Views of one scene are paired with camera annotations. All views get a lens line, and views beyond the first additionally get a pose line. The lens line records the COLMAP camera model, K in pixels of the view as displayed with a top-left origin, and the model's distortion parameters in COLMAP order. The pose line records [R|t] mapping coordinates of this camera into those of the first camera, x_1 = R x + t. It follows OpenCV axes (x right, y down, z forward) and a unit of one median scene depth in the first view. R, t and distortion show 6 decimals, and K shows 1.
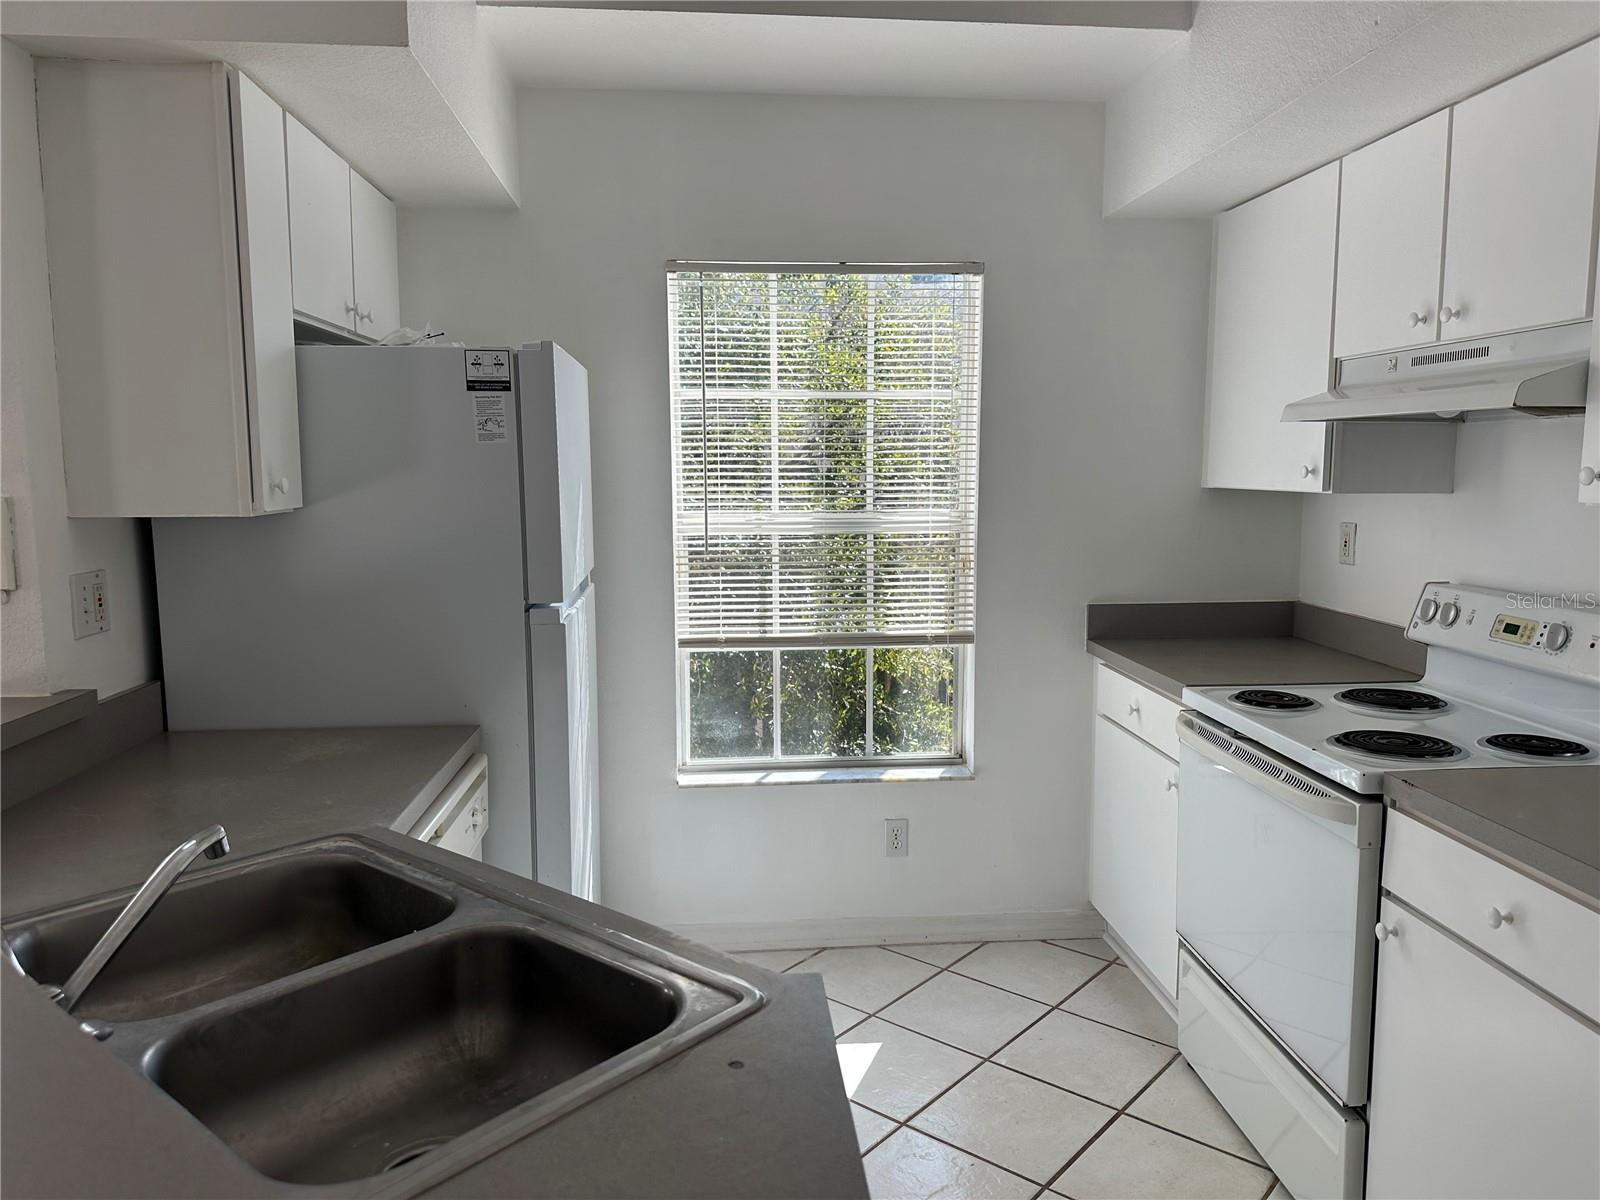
lens RADIAL K [[1118.8, 0, 802.6], [0, 1118.8, 608.4], [0, 0, 1]] dist [0.118662, -0.170711]
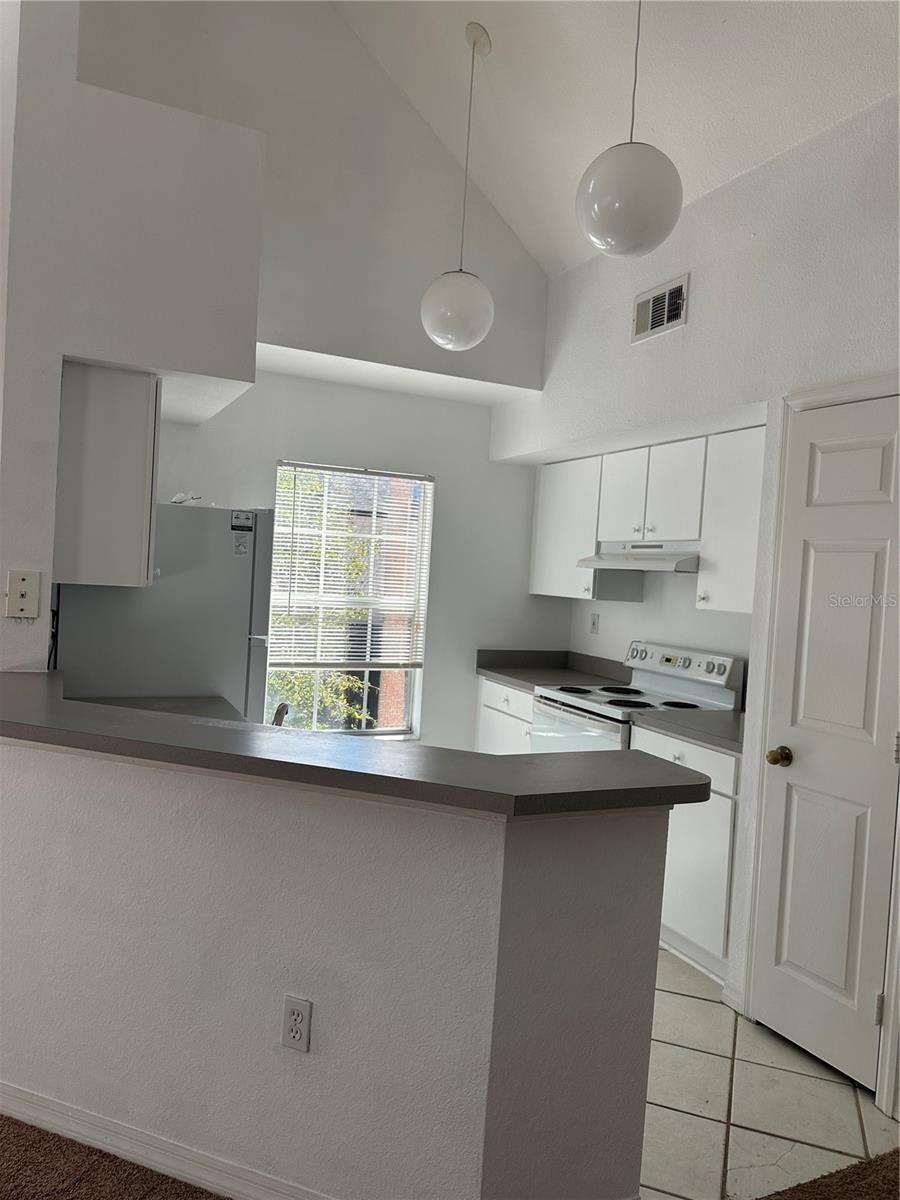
lens RADIAL K [[839.1, 0, 428.6], [0, 839.1, 606.9], [0, 0, 1]] dist [0.118662, -0.170711]
pose [[0.947811, 0.044064, 0.315775, -0.367915], [-0.020001, 0.996670, -0.079044, 0.049958], [-0.318206, 0.068603, 0.945536, -0.460216]]
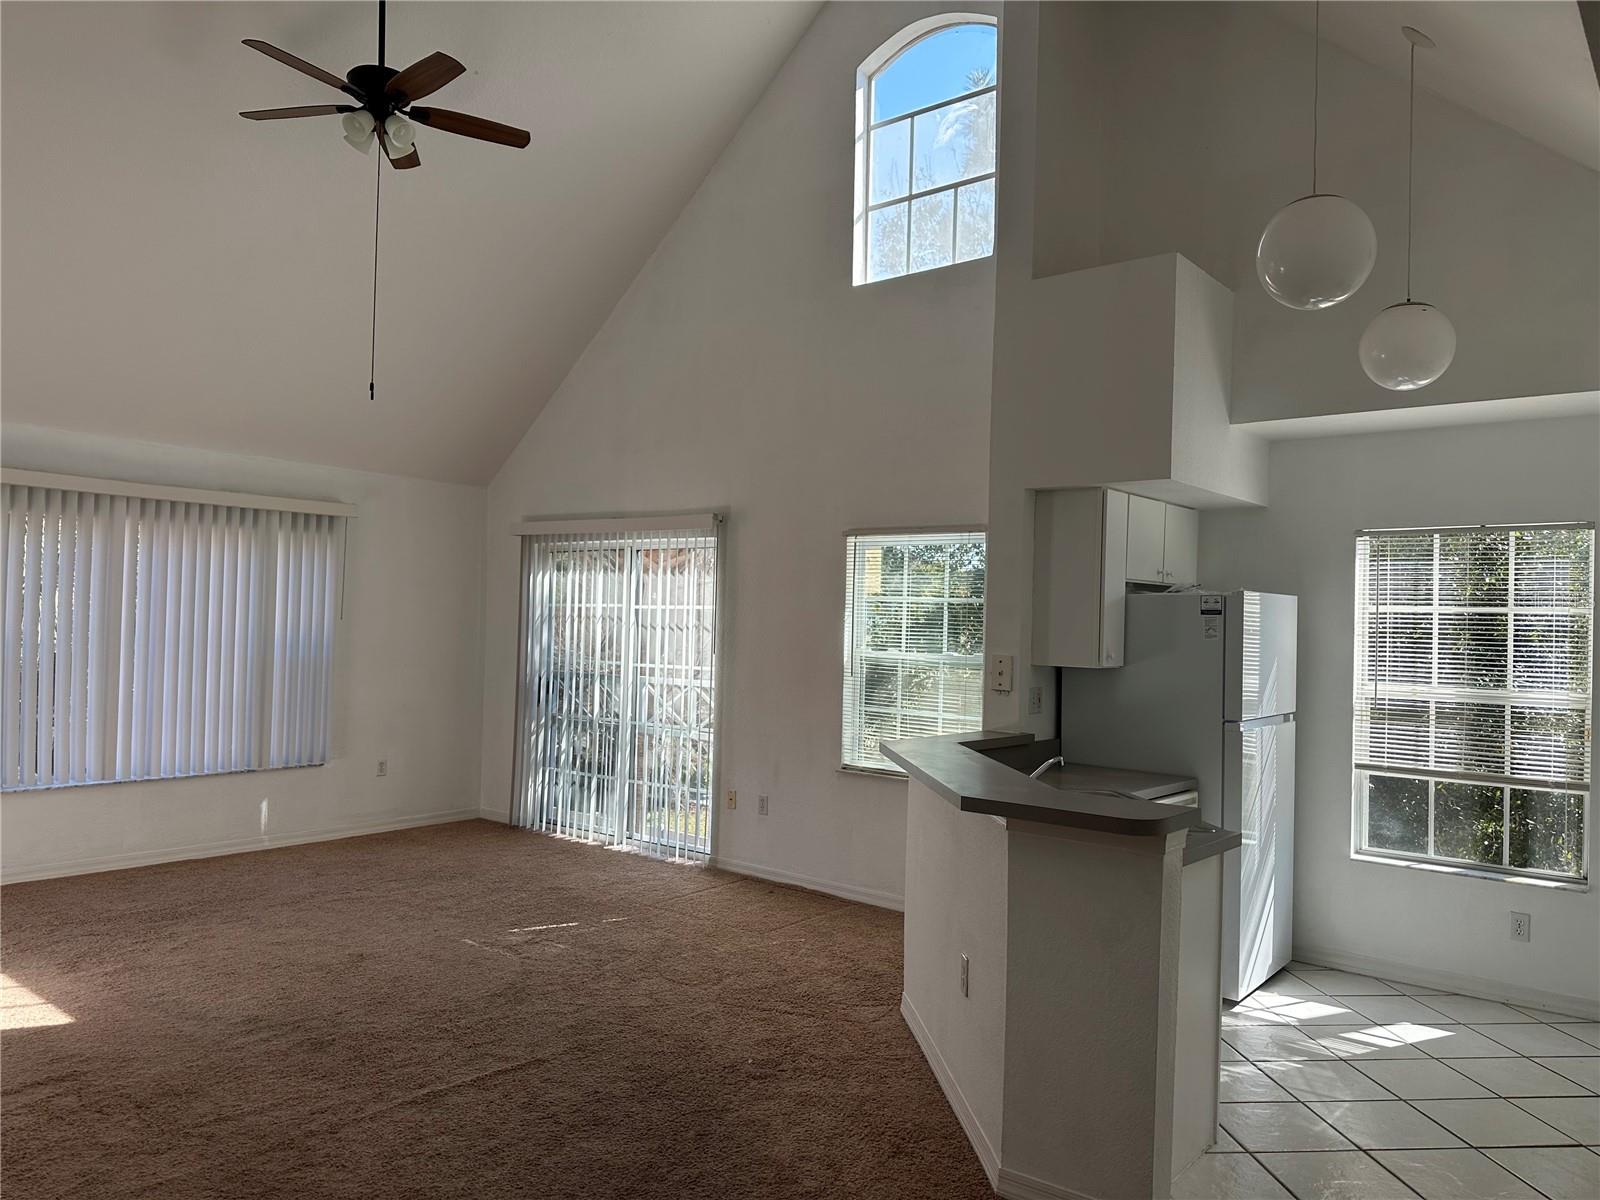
lens RADIAL K [[1118.8, 0, 802.6], [0, 1118.8, 608.4], [0, 0, 1]] dist [0.118662, -0.170711]
pose [[0.720663, 0.015566, -0.693111, 0.528861], [-0.117307, 0.988070, -0.099779, 0.077609], [0.683289, 0.153214, 0.713892, -0.846060]]
